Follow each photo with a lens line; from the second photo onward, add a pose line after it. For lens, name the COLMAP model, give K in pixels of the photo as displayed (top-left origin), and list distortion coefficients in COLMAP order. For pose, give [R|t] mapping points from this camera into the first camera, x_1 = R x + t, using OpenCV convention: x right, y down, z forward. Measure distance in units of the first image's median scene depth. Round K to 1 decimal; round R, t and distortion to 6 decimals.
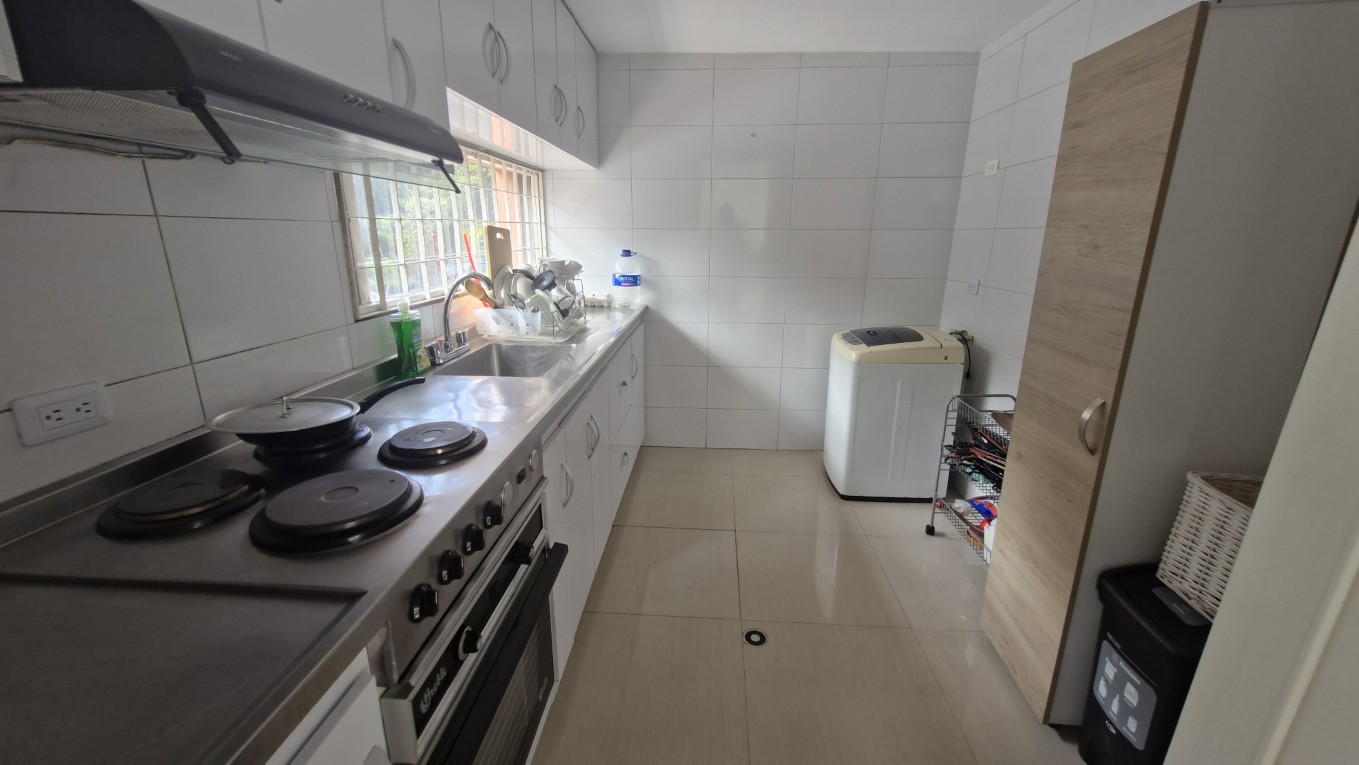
lens RADIAL K [[535.9, 0, 683.7], [0, 535.9, 383.5], [0, 0, 1]] dist [0.001990, -0.003012]
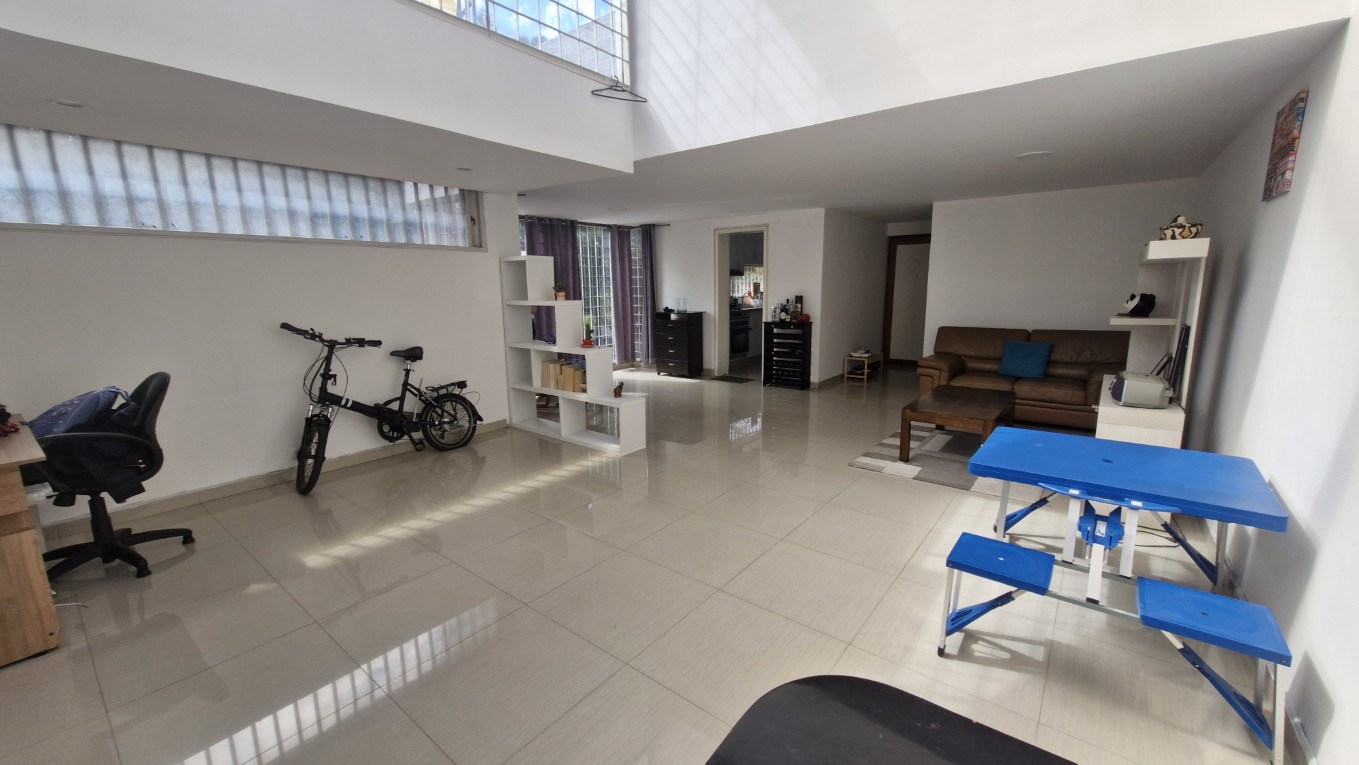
lens RADIAL K [[535.6, 0, 681.5], [0, 535.6, 380.3], [0, 0, 1]] dist [0.001298, 0.000098]
pose [[0.821541, 0.087080, -0.563461, 2.096228], [-0.136270, 0.989615, -0.045746, 0.983508], [0.553626, 0.114365, 0.824875, -3.590709]]
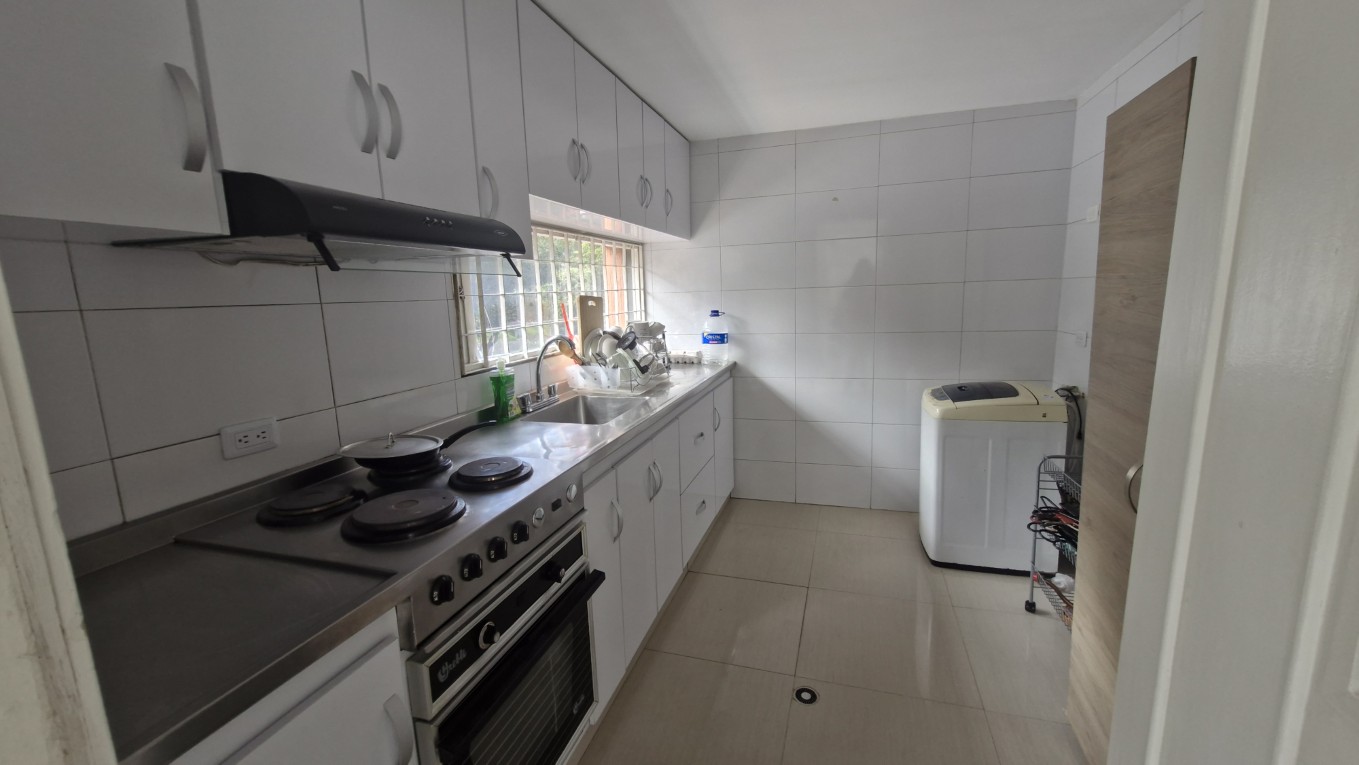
lens RADIAL K [[535.6, 0, 681.5], [0, 535.6, 380.3], [0, 0, 1]] dist [0.001298, 0.000098]
pose [[0.970958, 0.000853, -0.239249, 0.145549], [-0.026865, 0.994058, -0.105481, 0.008843], [0.237738, 0.108845, 0.965212, -0.066402]]
